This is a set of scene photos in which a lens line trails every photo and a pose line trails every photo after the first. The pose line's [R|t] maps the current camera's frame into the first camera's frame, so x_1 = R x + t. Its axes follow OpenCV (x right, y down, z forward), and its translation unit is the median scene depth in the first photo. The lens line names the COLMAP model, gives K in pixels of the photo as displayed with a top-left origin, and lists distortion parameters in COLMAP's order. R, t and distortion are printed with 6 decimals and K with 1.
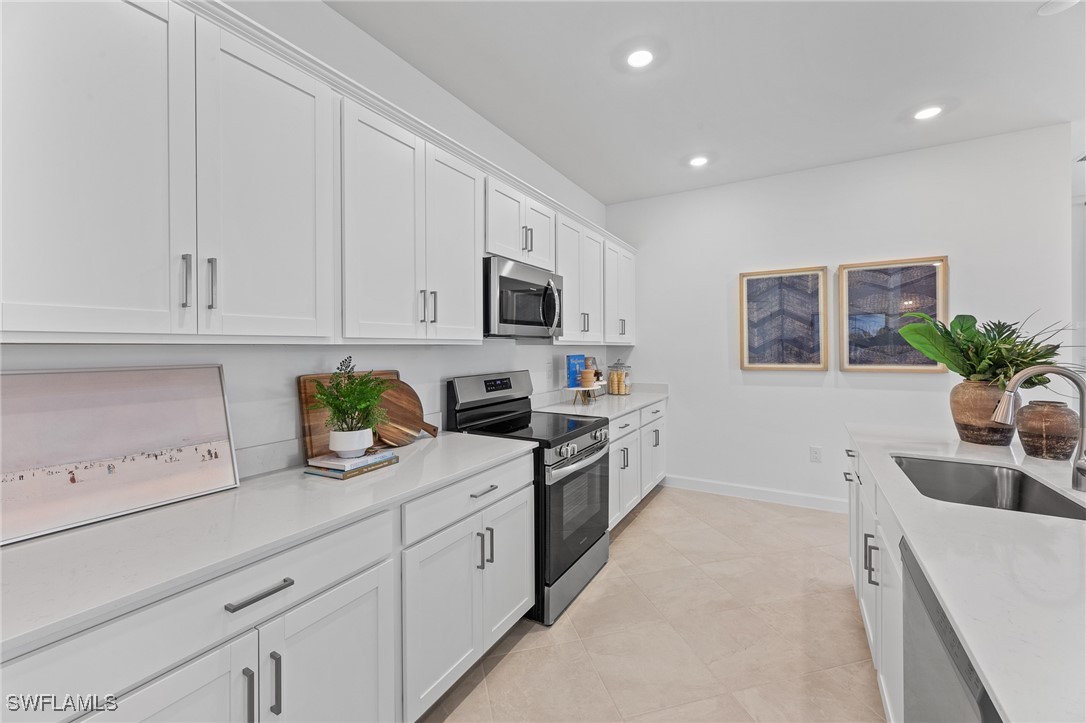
lens RADIAL K [[438.3, 0, 544.1], [0, 438.3, 345.3], [0, 0, 1]] dist [0.000466, 0.000044]
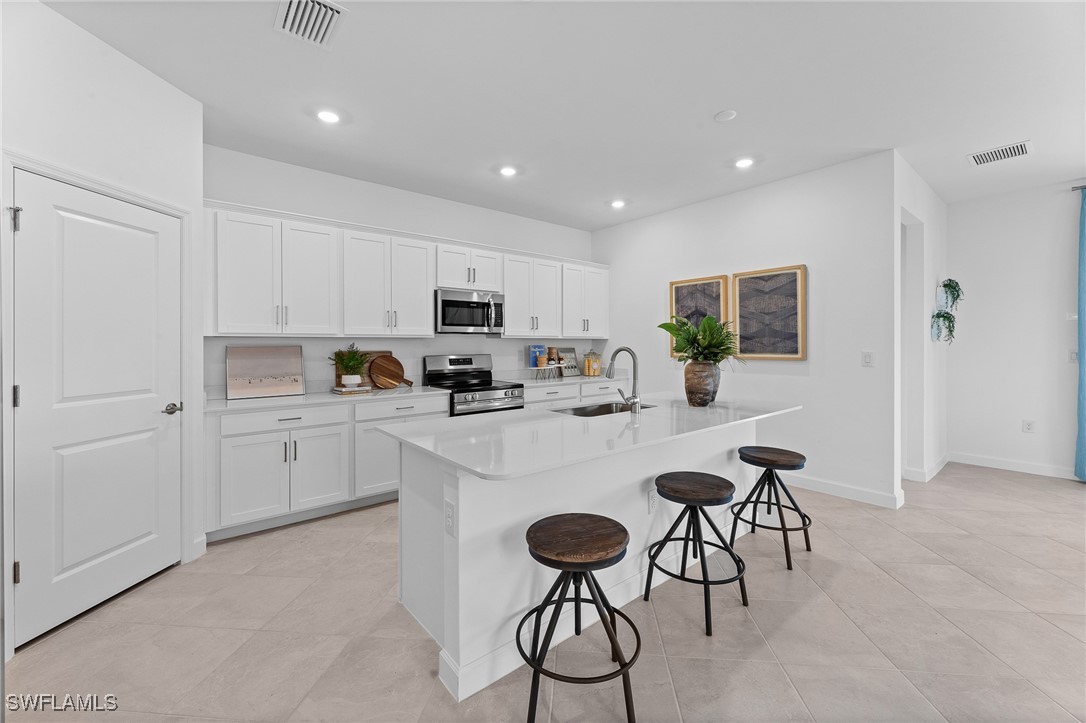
lens RADIAL K [[442.2, 0, 544.0], [0, 442.2, 343.0], [0, 0, 1]] dist [-0.000943, -0.000063]
pose [[0.937850, 0.001079, -0.347038, 0.717189], [-0.000059, 0.999996, 0.002951, 0.012047], [0.347040, -0.002747, 0.937846, -0.436584]]
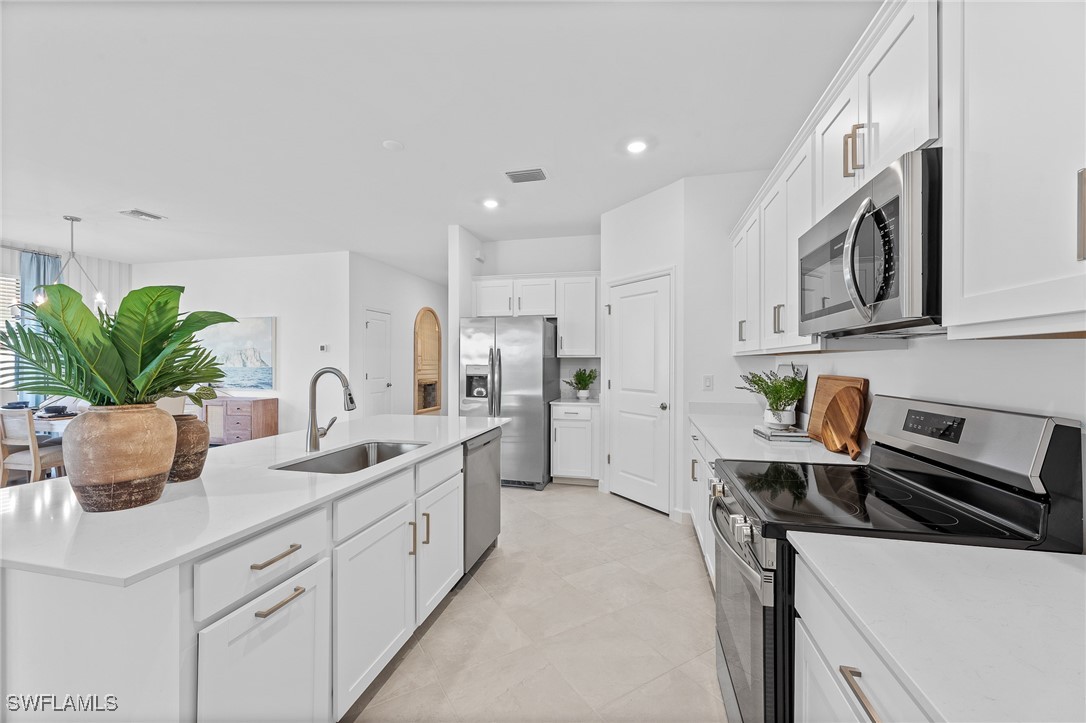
lens RADIAL K [[430.1, 0, 541.1], [0, 430.1, 361.5], [0, 0, 1]] dist [-0.009382, 0.000016]
pose [[-0.958225, 0.001776, -0.286009, 0.424709], [0.002603, 0.999993, -0.002512, 0.015558], [0.286003, -0.003151, -0.958224, 1.229460]]
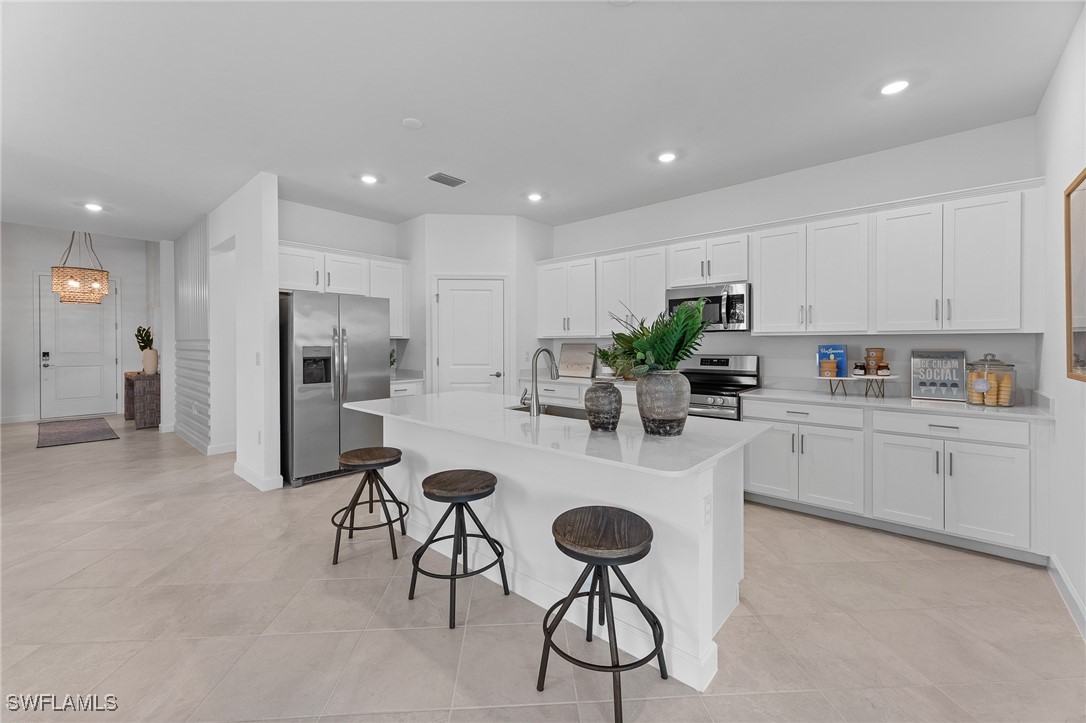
lens RADIAL K [[434.0, 0, 538.6], [0, 434.0, 345.6], [0, 0, 1]] dist [0.000722, -0.000047]
pose [[-0.206926, 0.010726, -0.978298, 1.405627], [0.006113, 0.999935, 0.009670, 0.011401], [0.978338, -0.003980, -0.206978, 0.651055]]
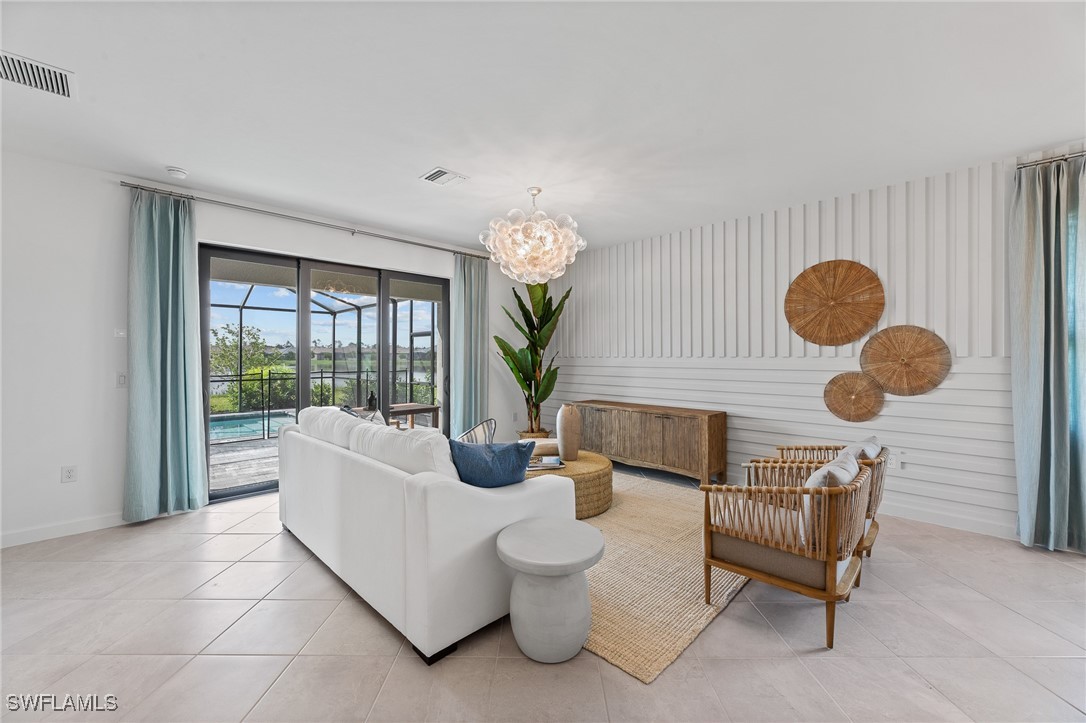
lens RADIAL K [[435.9, 0, 545.1], [0, 435.9, 357.0], [0, 0, 1]] dist [-0.000327, 0.000000]
pose [[0.255137, 0.003485, 0.966899, 0.963036], [-0.004001, 0.999989, -0.002548, -0.006677], [-0.966897, -0.003219, 0.255148, 0.058332]]
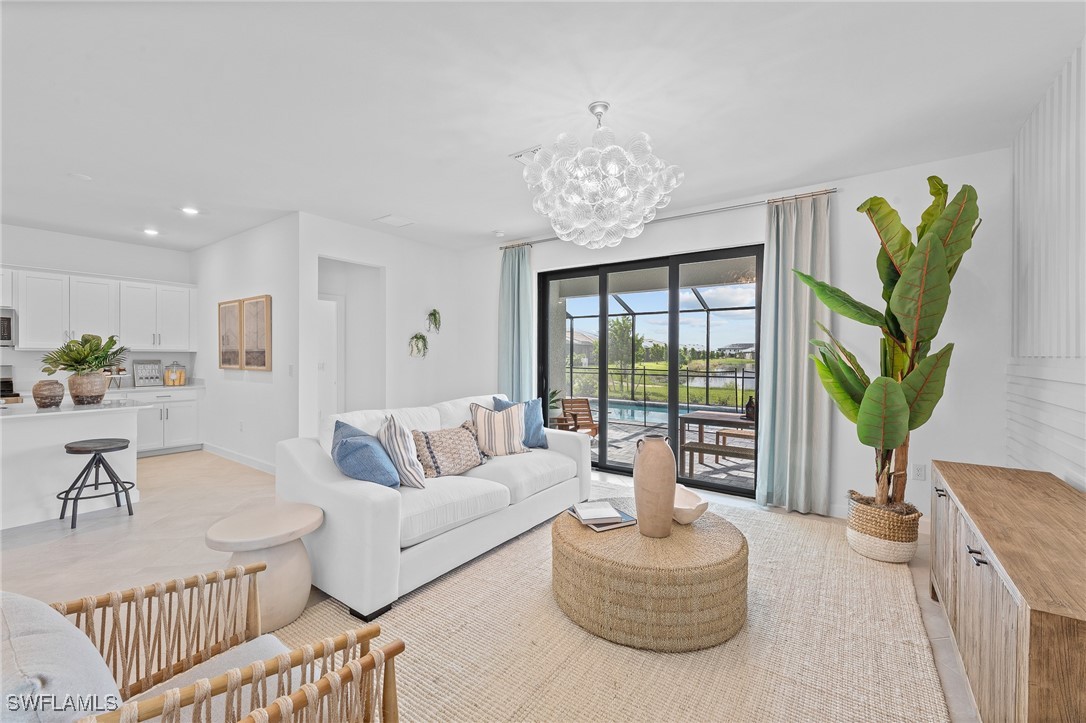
lens RADIAL K [[447.7, 0, 544.5], [0, 447.7, 358.5], [0, 0, 1]] dist [-0.000256, -0.000040]
pose [[0.994811, 0.011792, -0.101055, 2.192460], [-0.010736, 0.999882, 0.010985, -0.009976], [0.101172, -0.009843, 0.994820, -0.487982]]
